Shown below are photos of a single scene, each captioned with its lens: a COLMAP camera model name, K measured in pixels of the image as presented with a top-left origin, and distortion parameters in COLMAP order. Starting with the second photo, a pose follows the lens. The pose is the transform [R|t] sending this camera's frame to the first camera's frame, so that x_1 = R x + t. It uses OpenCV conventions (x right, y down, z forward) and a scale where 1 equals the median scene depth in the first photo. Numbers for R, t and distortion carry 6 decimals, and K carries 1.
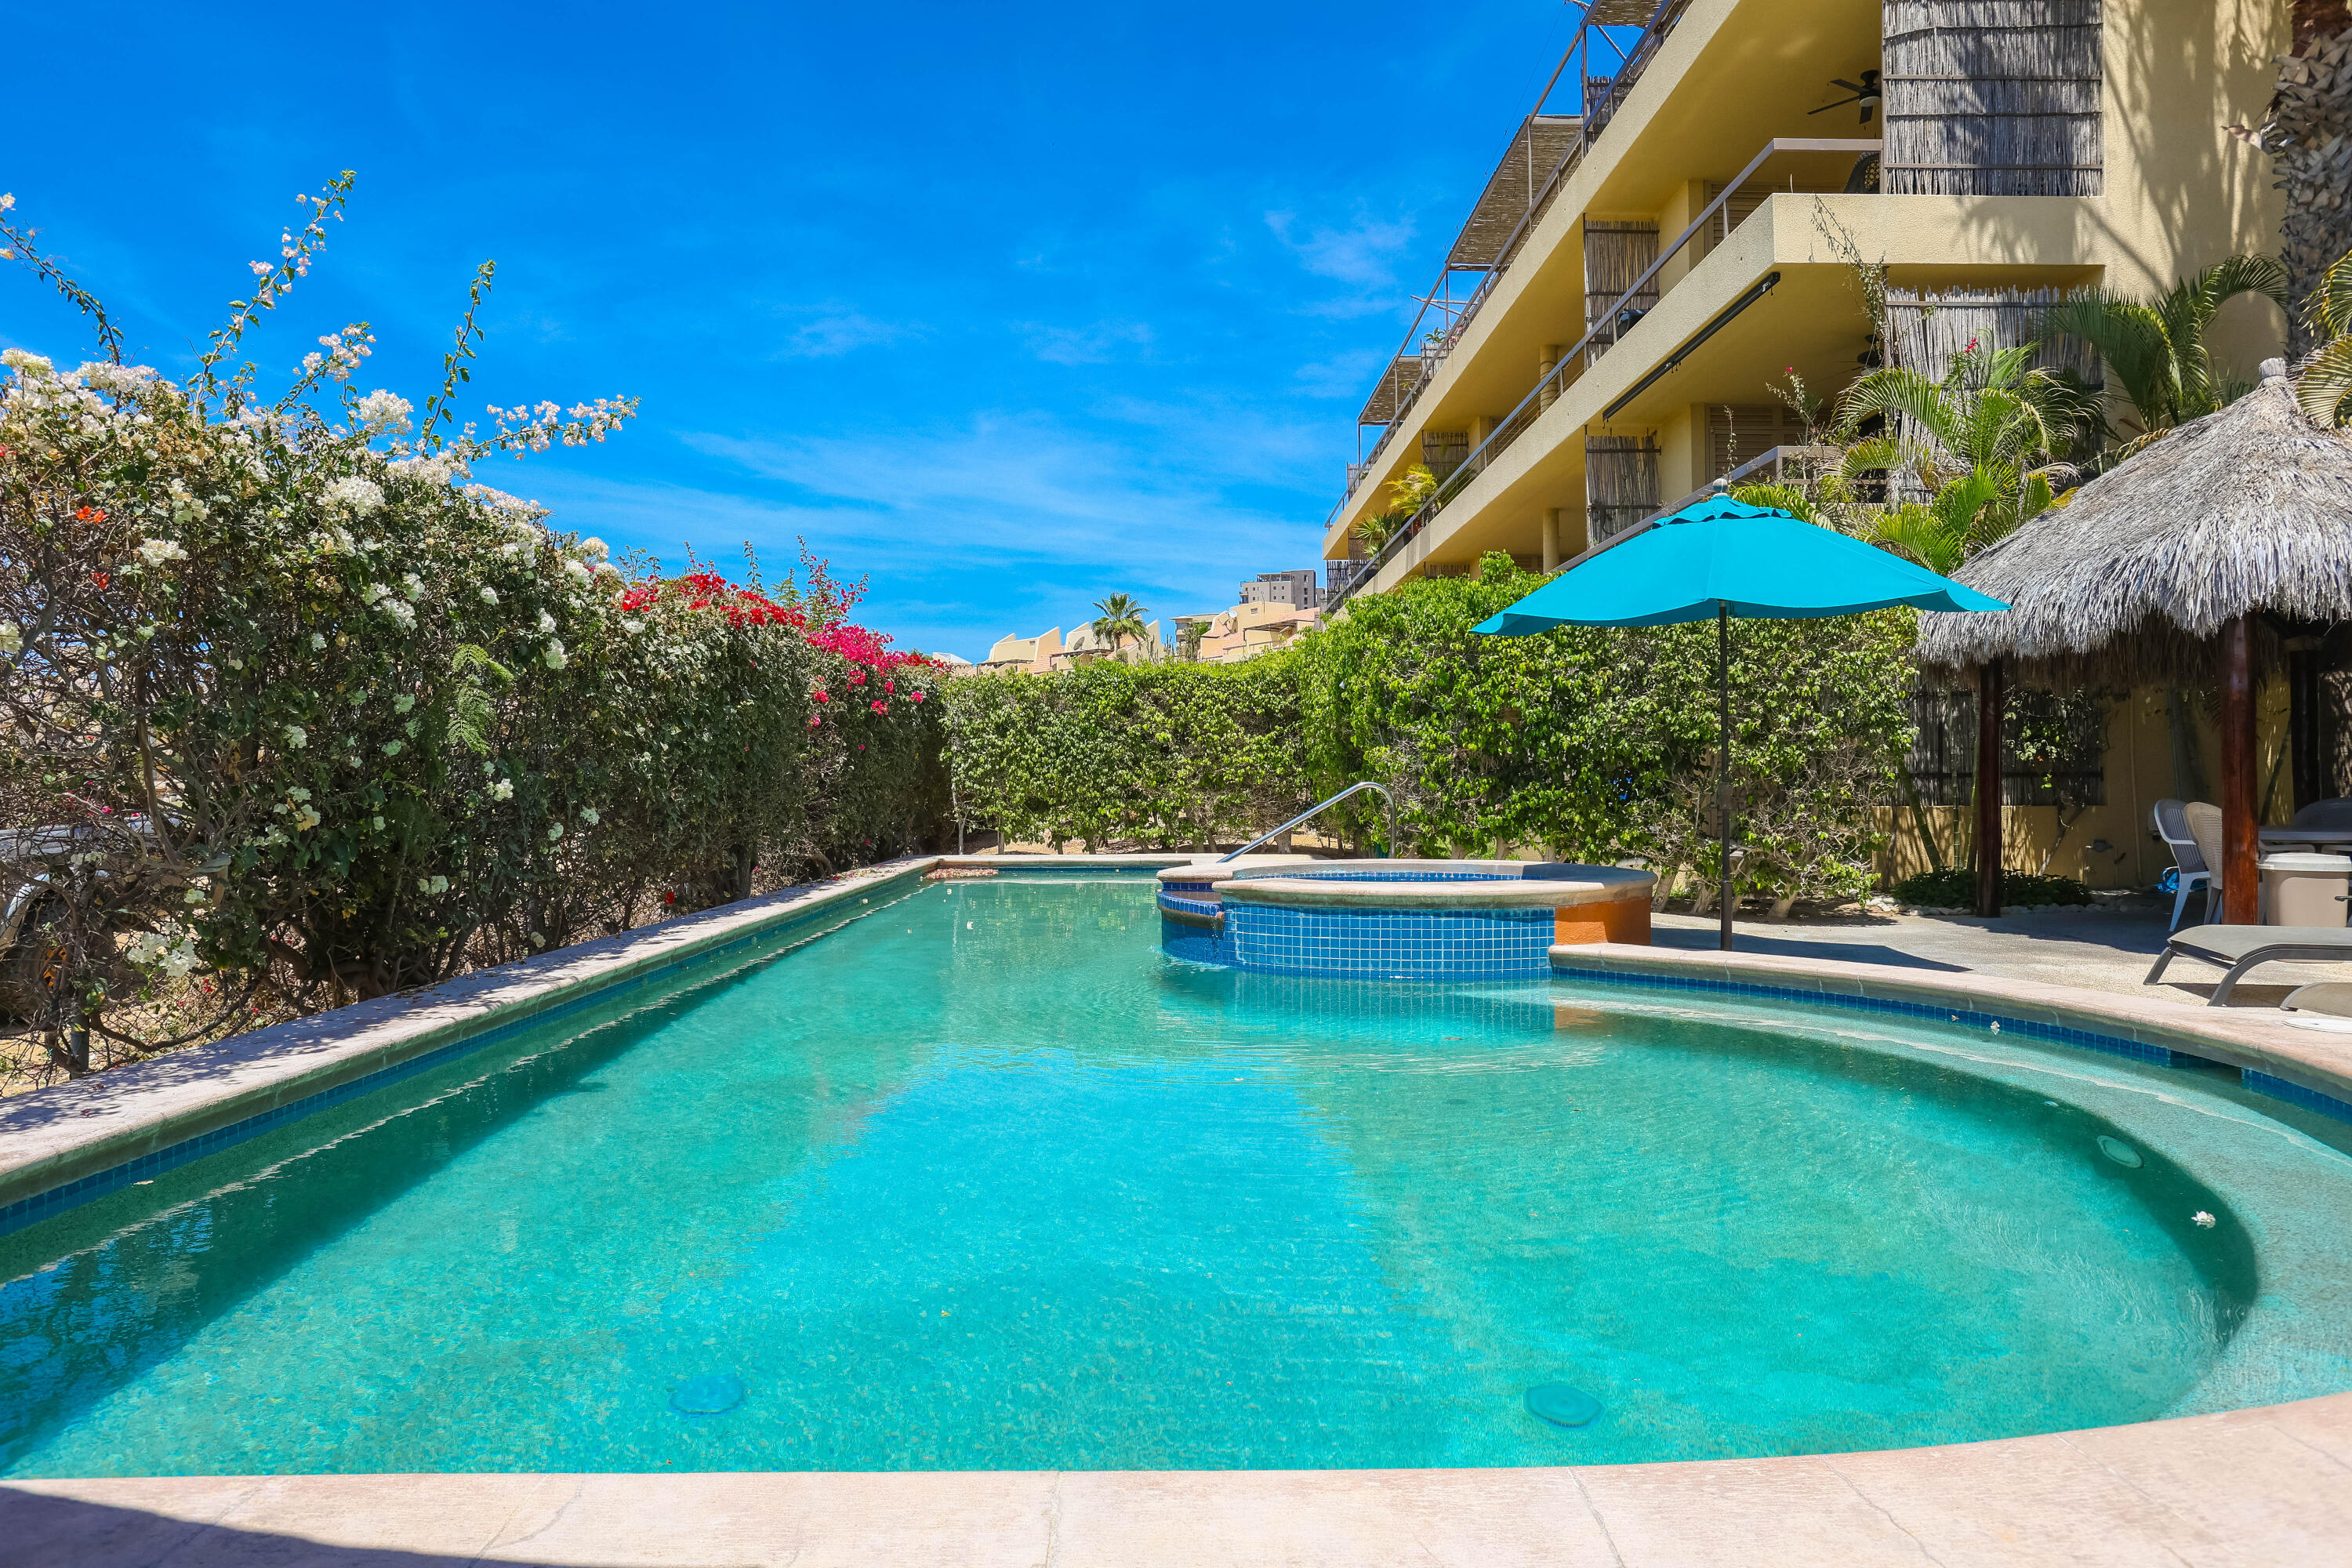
lens RADIAL K [[1486.1, 0, 1185.5], [0, 1486.1, 799.1], [0, 0, 1]] dist [-0.066593, 0.076498]
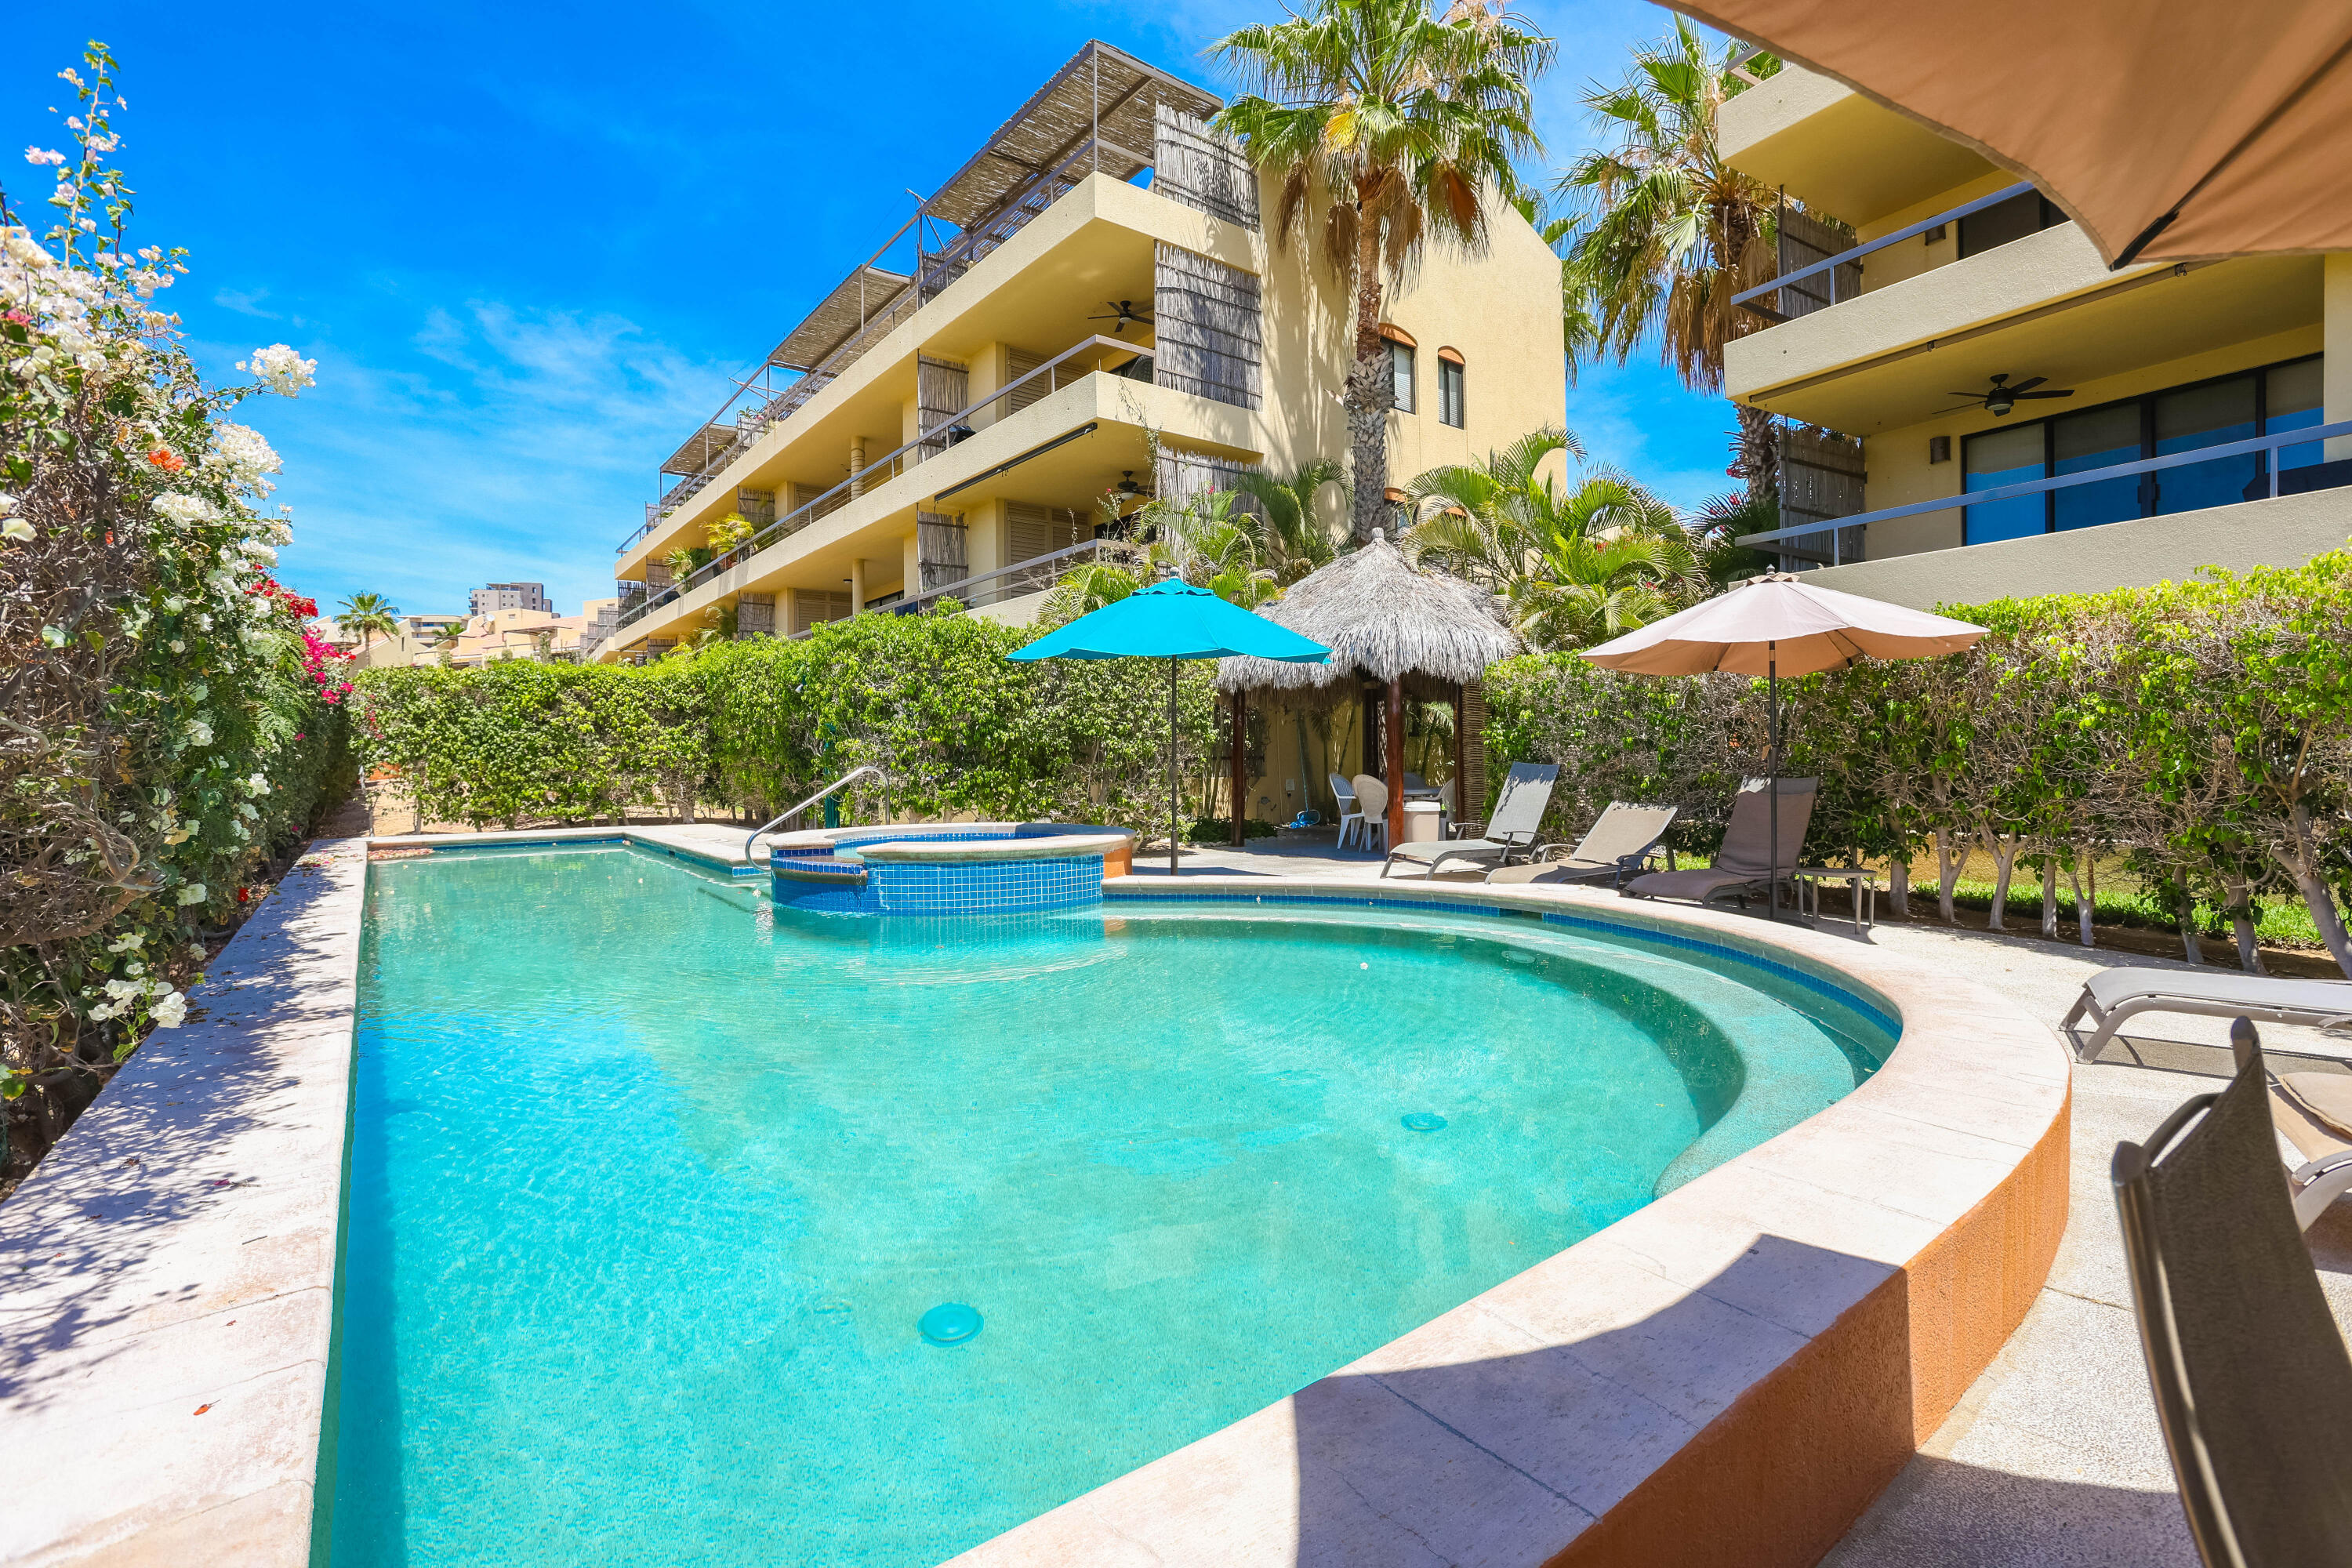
lens RADIAL K [[1101.0, 0, 1188.9], [0, 1101.0, 784.7], [0, 0, 1]] dist [-0.069241, 0.031602]
pose [[0.800235, -0.018547, 0.599399, -0.222770], [0.012201, 0.999818, 0.014649, -0.005943], [-0.599562, -0.004409, 0.800316, 0.056515]]
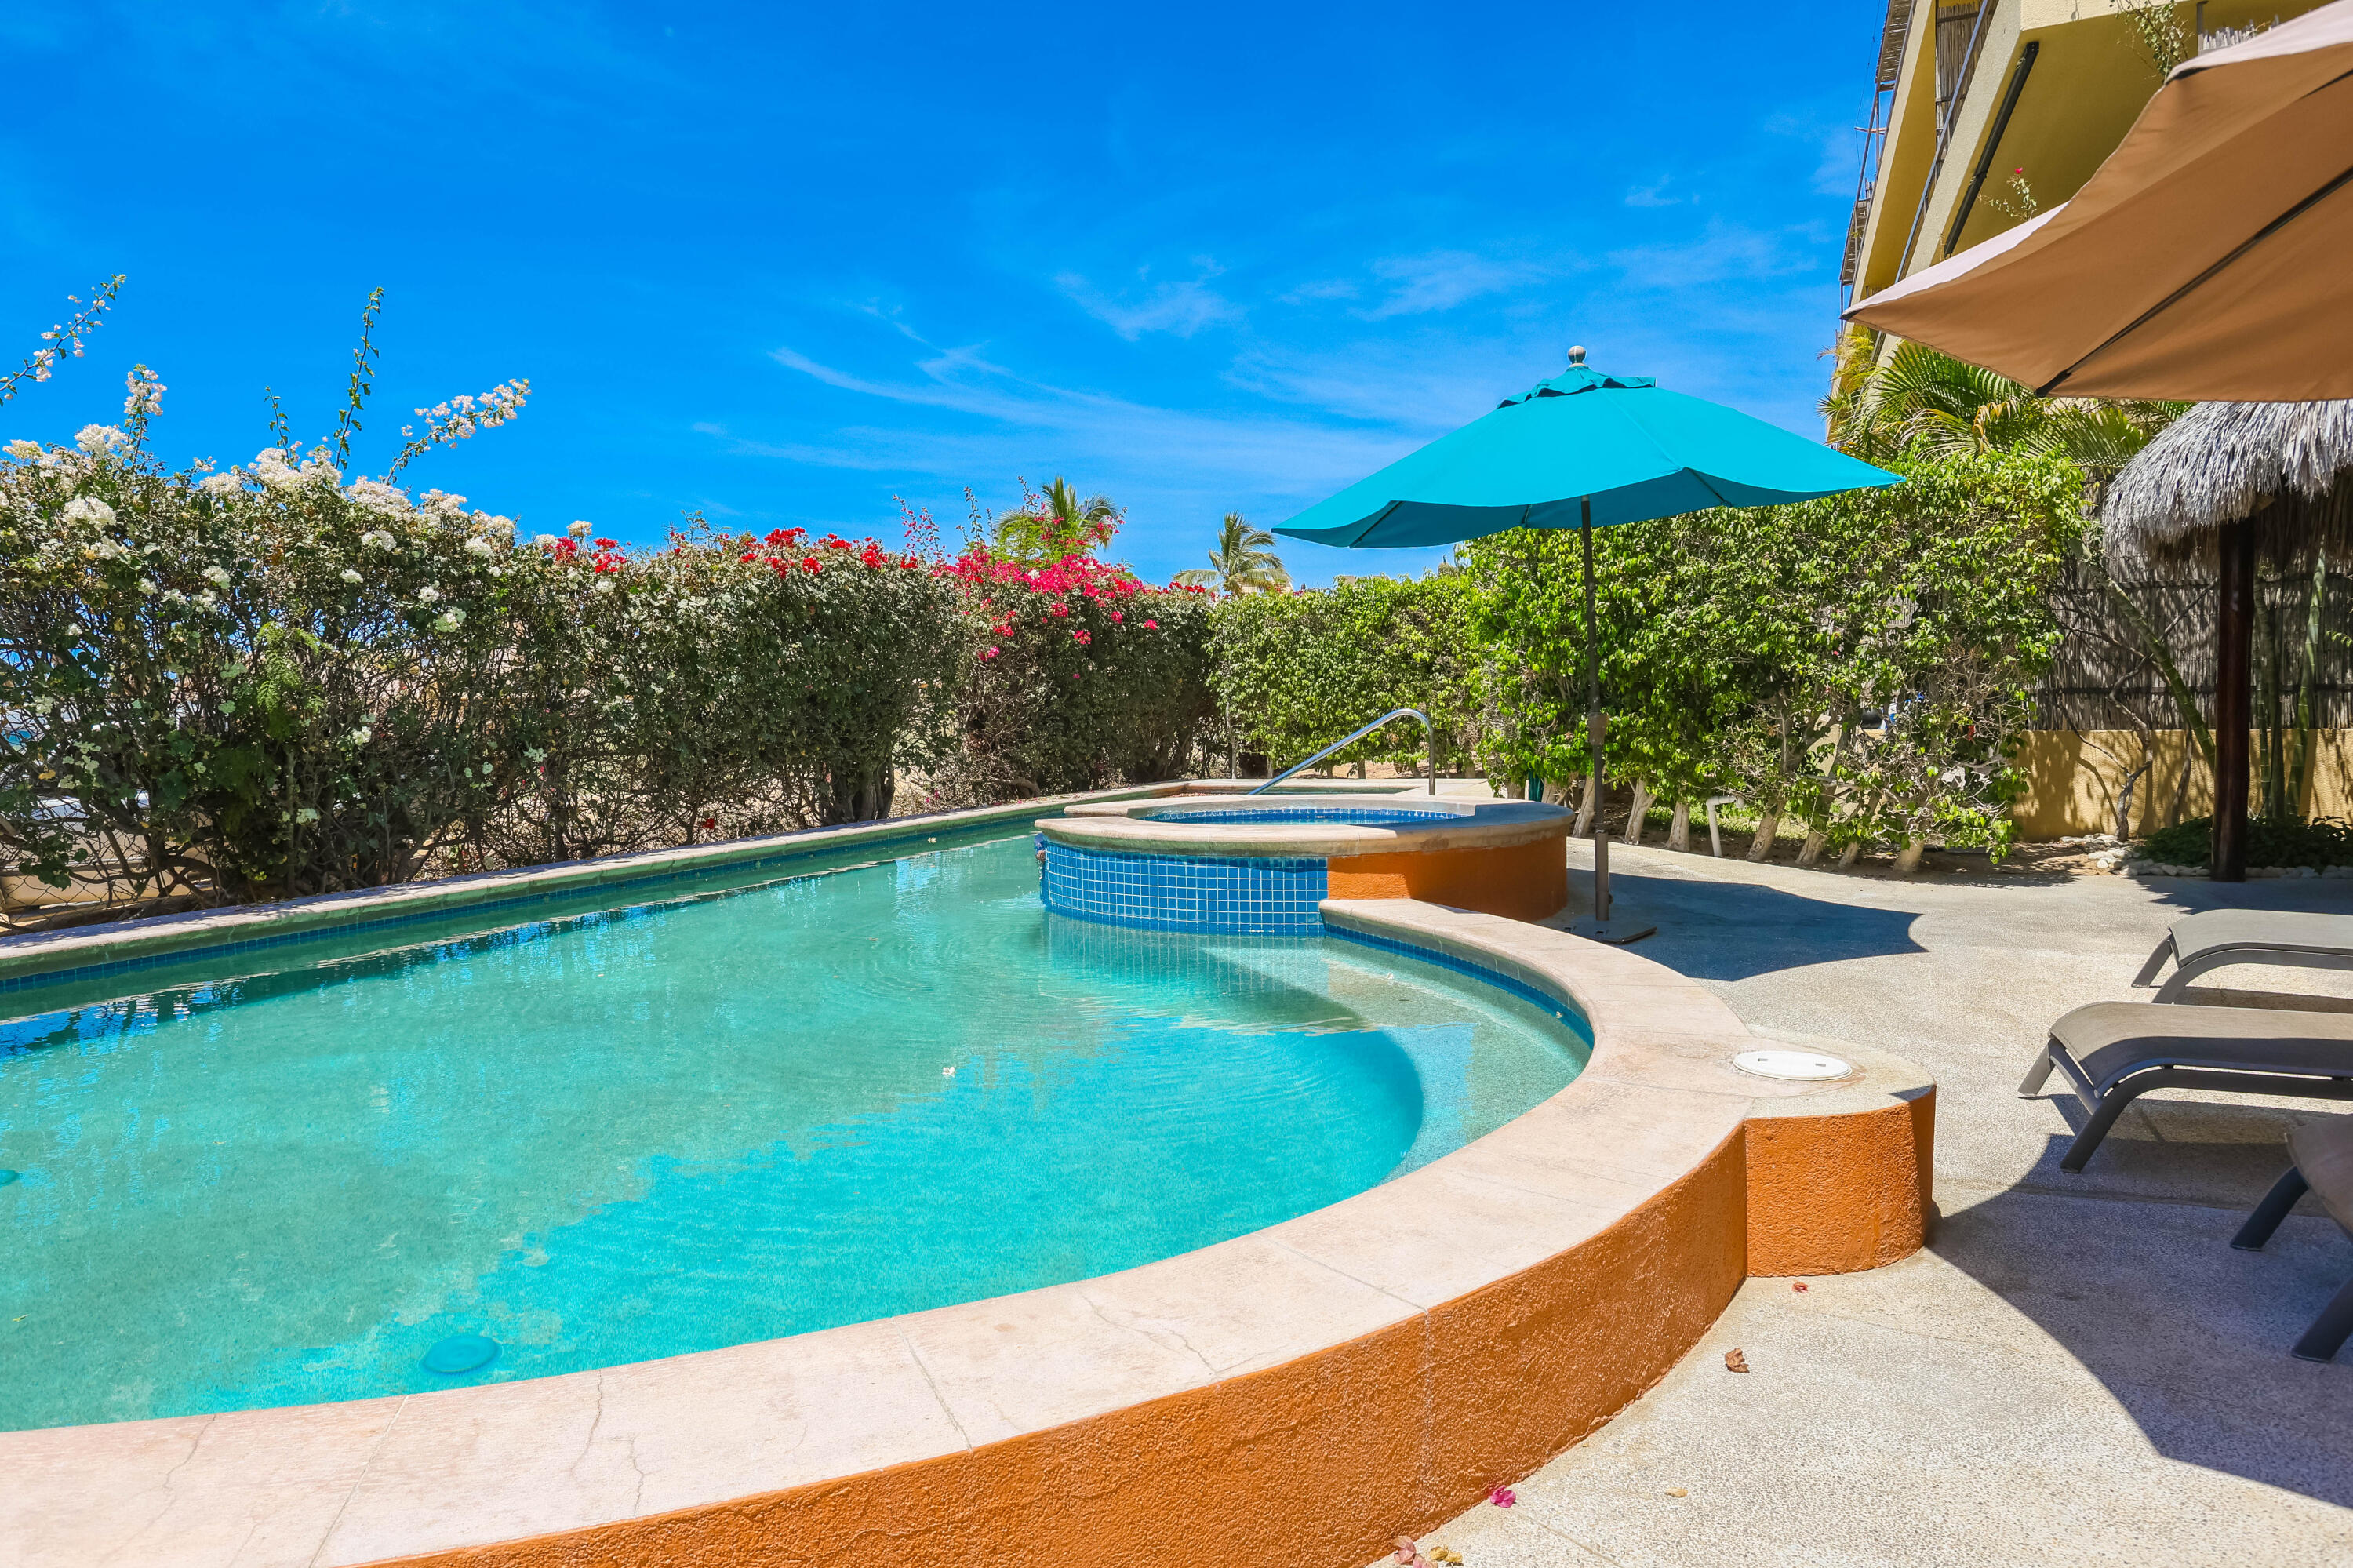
lens RADIAL K [[1493.7, 0, 1176.5], [0, 1493.7, 784.0], [0, 0, 1]] dist [-0.067500, 0.073875]
pose [[0.911709, 0.009041, -0.410737, 0.360691], [0.010684, 0.998898, 0.045702, -0.008633], [0.410697, -0.046055, 0.910608, 0.098484]]
